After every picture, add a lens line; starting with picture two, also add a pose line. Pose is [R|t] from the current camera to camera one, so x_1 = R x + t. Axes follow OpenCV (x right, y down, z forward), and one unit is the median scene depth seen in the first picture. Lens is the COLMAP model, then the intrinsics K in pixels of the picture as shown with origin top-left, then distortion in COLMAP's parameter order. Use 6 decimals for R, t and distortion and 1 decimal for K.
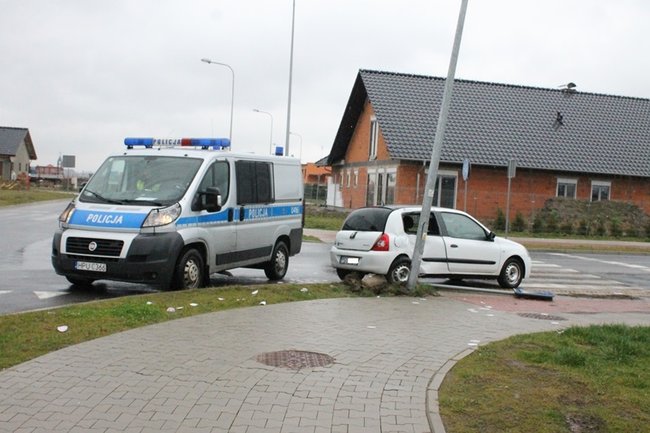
lens RADIAL K [[761.6, 0, 325.0], [0, 761.6, 216.5], [0, 0, 1]] dist [-0.054261, -0.002300]
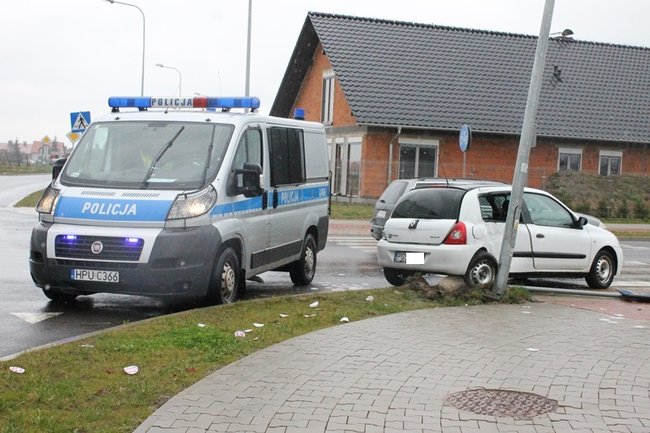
lens RADIAL K [[943.1, 0, 325.0], [0, 943.1, 216.5], [0, 0, 1]] dist [-0.005878, -0.022204]
pose [[0.994347, -0.017673, 0.104695, -0.152989], [0.015630, 0.999672, 0.020304, -0.003879], [-0.105020, -0.018553, 0.994297, 0.074669]]
